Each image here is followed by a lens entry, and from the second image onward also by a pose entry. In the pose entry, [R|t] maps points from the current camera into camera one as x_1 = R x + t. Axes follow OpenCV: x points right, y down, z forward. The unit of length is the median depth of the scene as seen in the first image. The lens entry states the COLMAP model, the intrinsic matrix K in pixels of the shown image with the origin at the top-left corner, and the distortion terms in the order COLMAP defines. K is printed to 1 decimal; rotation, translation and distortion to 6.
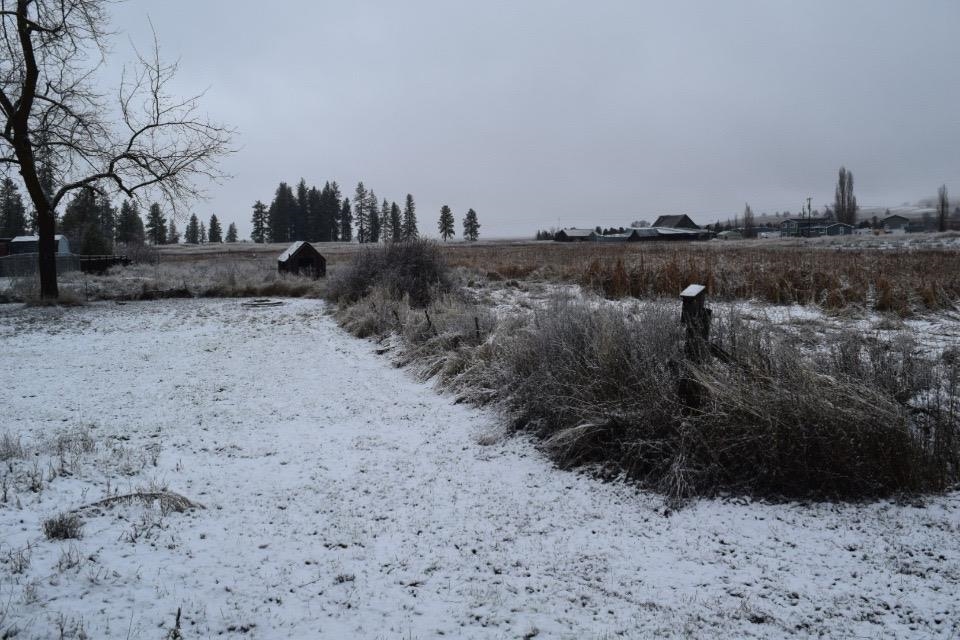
lens RADIAL K [[749.3, 0, 476.6], [0, 749.3, 322.2], [0, 0, 1]] dist [-0.087689, 0.012293]
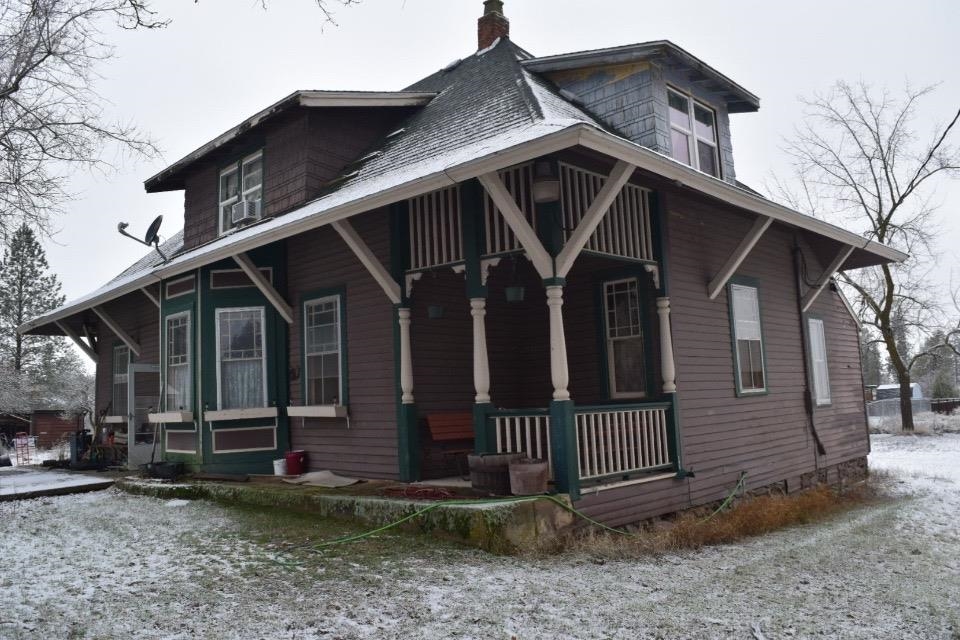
lens RADIAL K [[749.3, 0, 478.5], [0, 749.3, 319.7], [0, 0, 1]] dist [-0.087689, 0.012293]
pose [[0.491656, -0.111916, -0.863568, 0.261718], [-0.057946, 0.985304, -0.160683, 0.030273], [0.868860, 0.129041, 0.477945, -0.455214]]
